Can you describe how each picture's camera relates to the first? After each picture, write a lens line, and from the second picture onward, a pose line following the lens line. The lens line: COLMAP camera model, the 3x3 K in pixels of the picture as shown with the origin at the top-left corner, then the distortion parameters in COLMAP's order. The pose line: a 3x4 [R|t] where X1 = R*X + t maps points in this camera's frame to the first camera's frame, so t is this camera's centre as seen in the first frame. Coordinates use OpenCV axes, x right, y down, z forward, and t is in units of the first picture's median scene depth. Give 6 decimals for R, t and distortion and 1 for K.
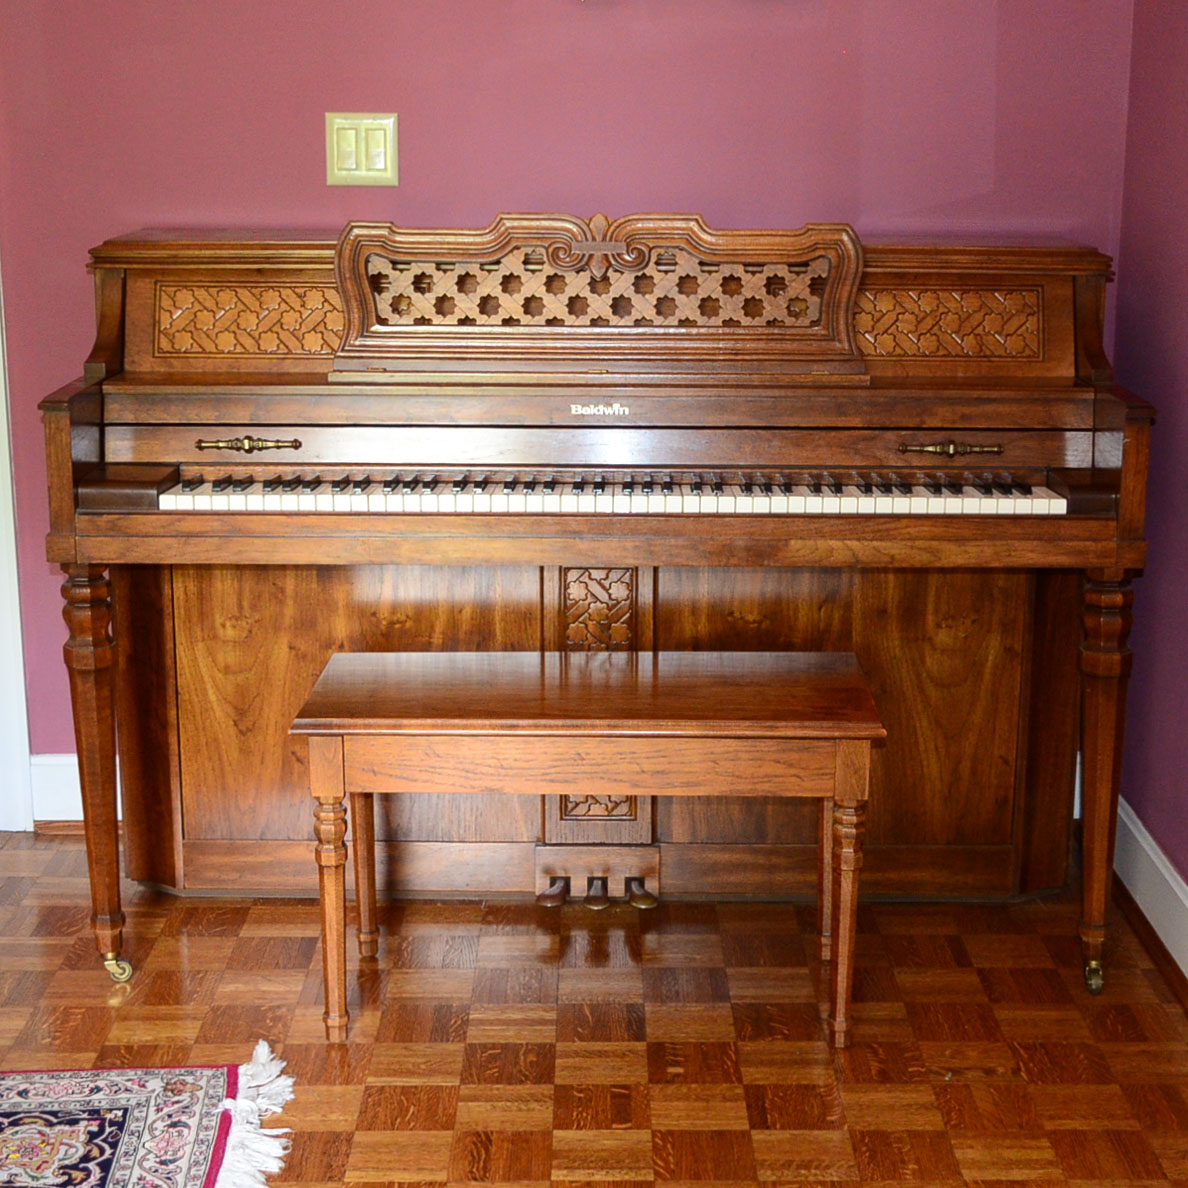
lens RADIAL K [[2078.9, 0, 603.8], [0, 2078.9, 594.0], [0, 0, 1]] dist [-0.003262, 0.000000]
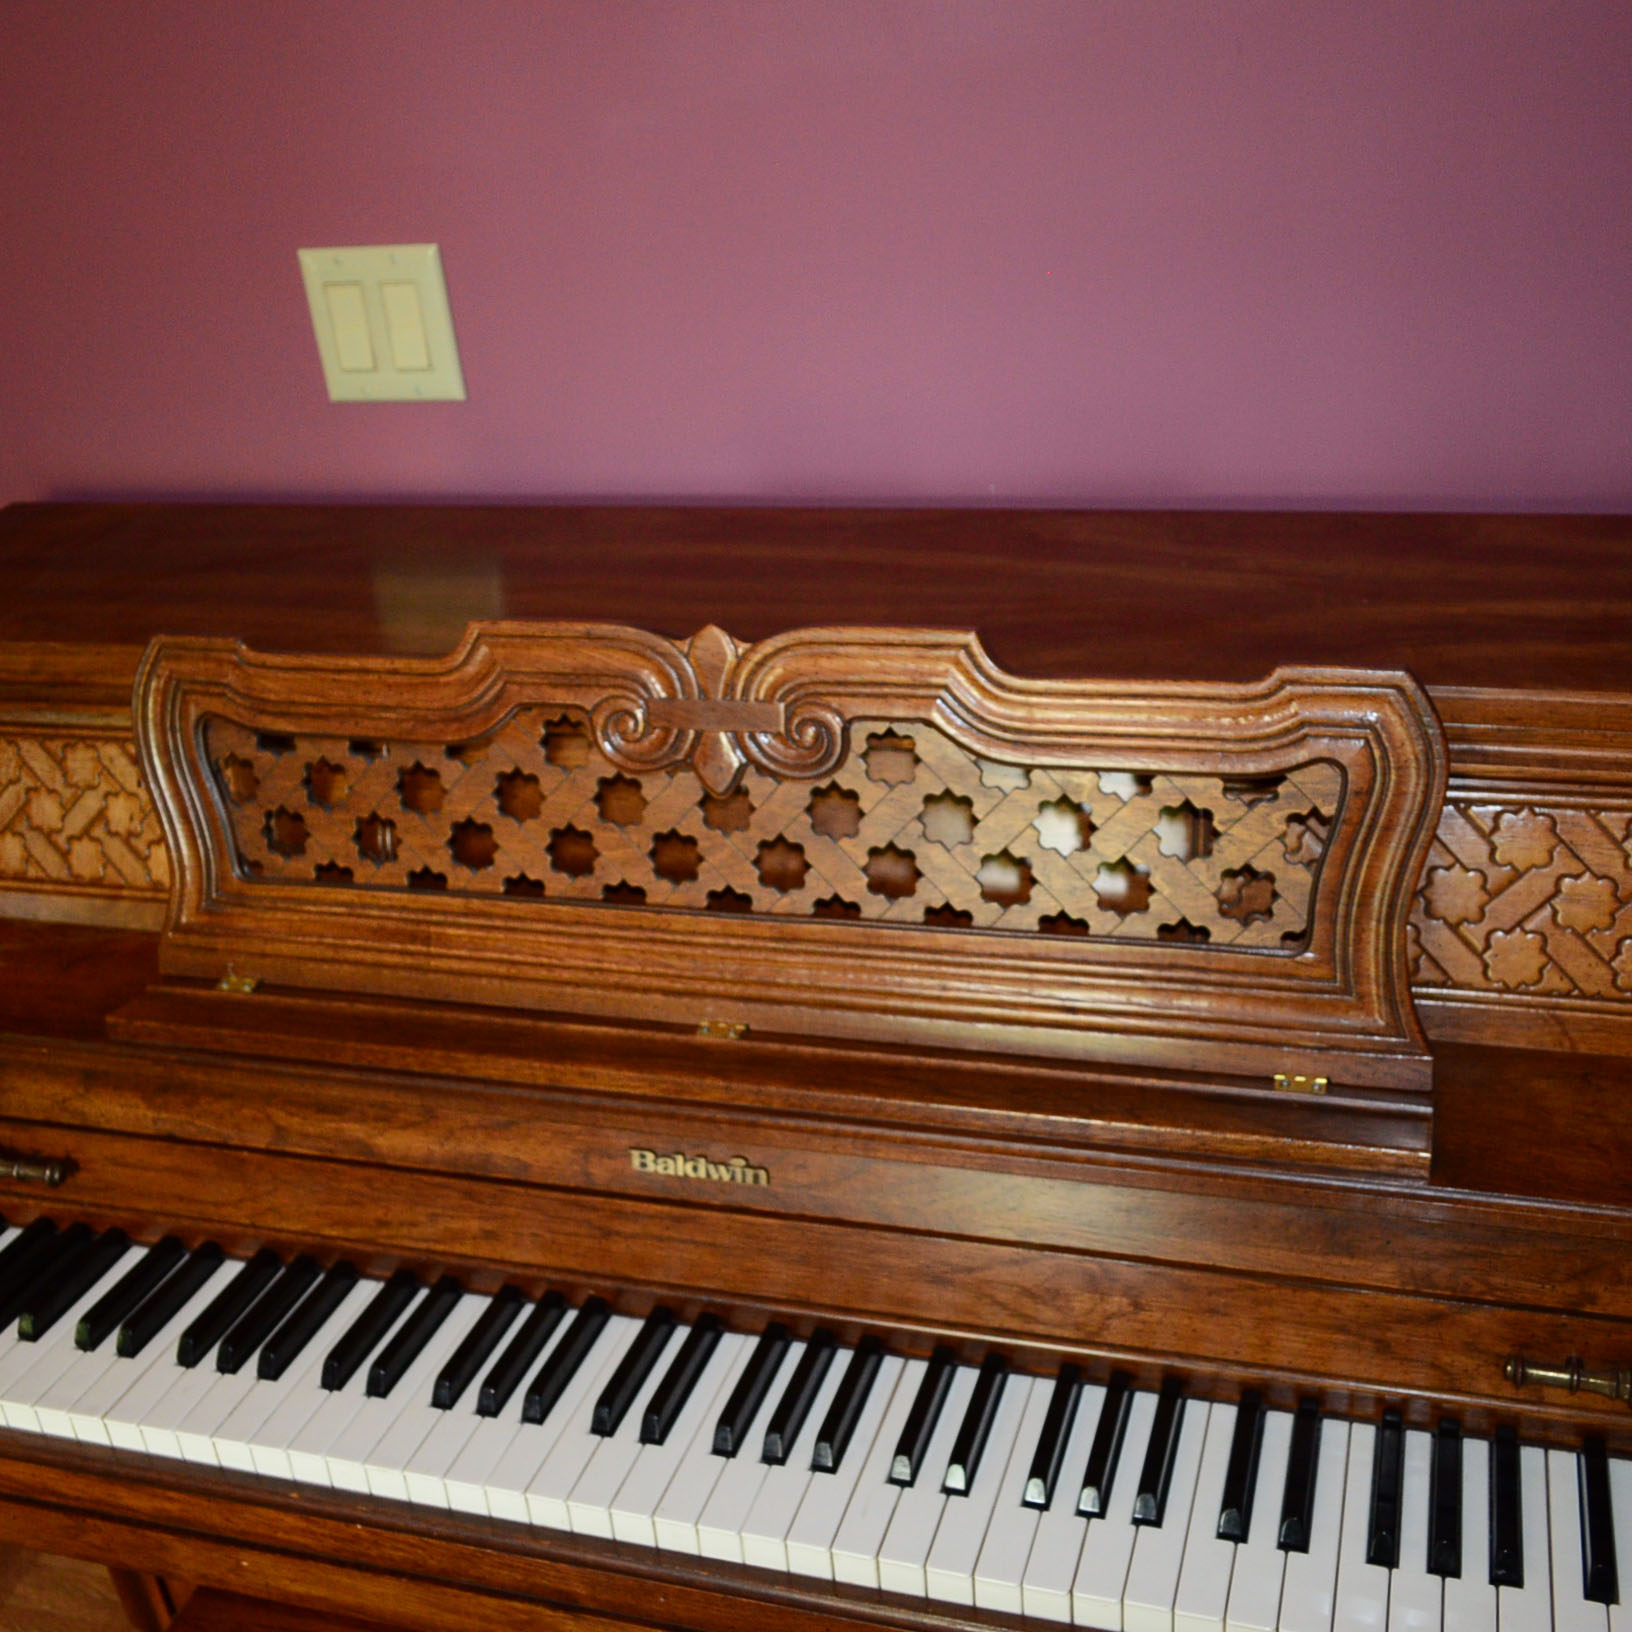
lens RADIAL K [[1918.6, 0, 823.3], [0, 1918.6, 820.9], [0, 0, 1]] dist [-0.000829, 0.000000]
pose [[0.951273, 0.047006, -0.304745, 0.123819], [0.035698, 0.964878, 0.260262, -0.238278], [0.306275, -0.258459, 0.916185, 0.678714]]
